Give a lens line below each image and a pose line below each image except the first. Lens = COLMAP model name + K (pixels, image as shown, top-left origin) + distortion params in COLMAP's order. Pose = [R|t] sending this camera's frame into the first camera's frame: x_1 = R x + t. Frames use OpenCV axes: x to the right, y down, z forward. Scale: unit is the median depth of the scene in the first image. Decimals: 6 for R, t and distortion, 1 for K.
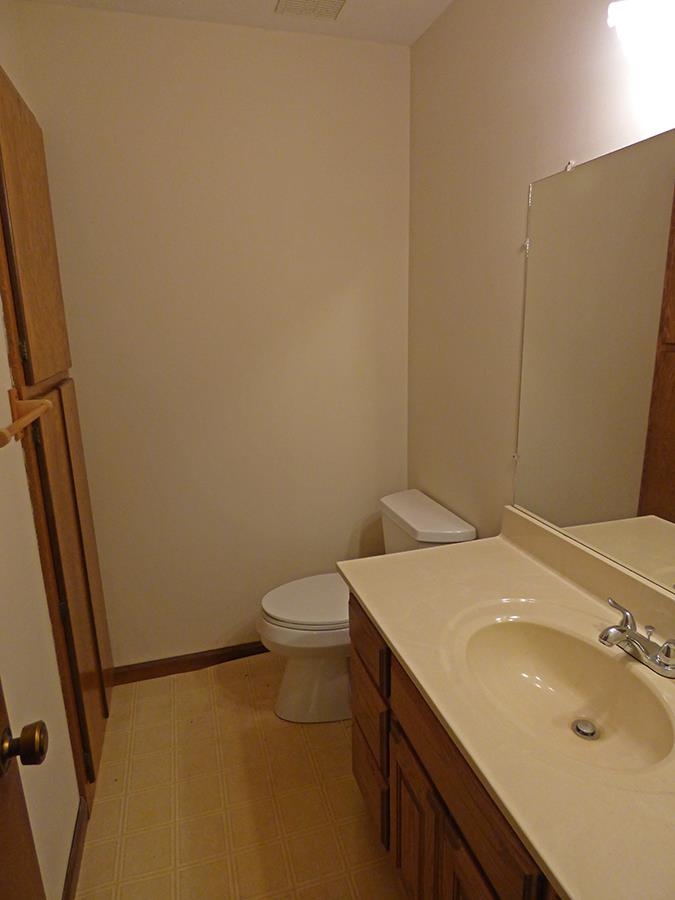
lens RADIAL K [[554.2, 0, 337.5], [0, 554.2, 450.0], [0, 0, 1]] dist [-0.006630, -0.002565]
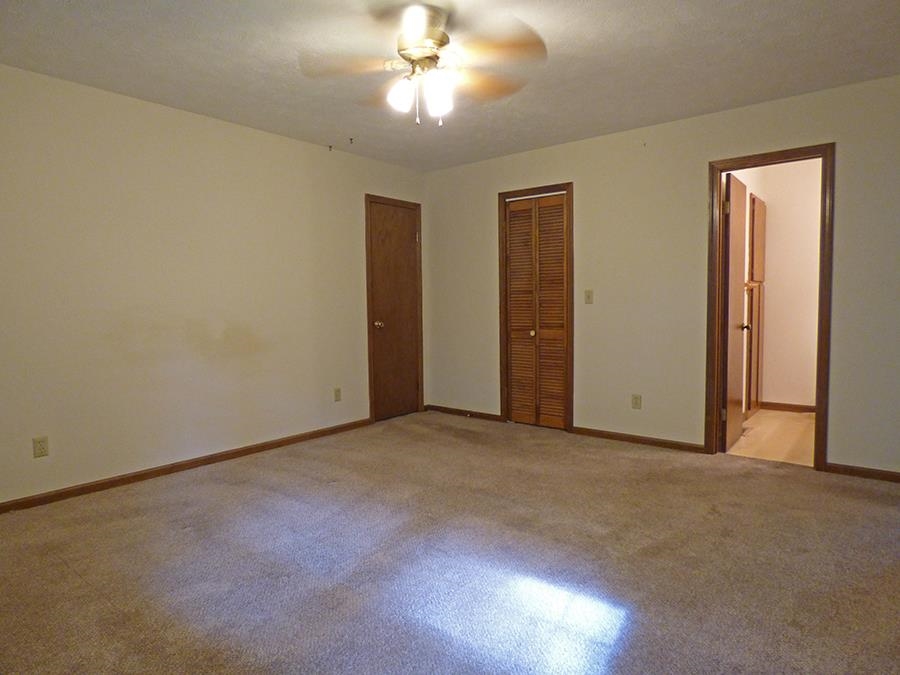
lens RADIAL K [[554.2, 0, 452.2], [0, 554.2, 334.7], [0, 0, 1]] dist [-0.006630, -0.002565]
pose [[0.560472, 0.068922, -0.825301, 1.490372], [-0.198943, 0.978556, -0.053384, 0.872782], [0.803924, 0.194108, 0.562164, -2.798548]]
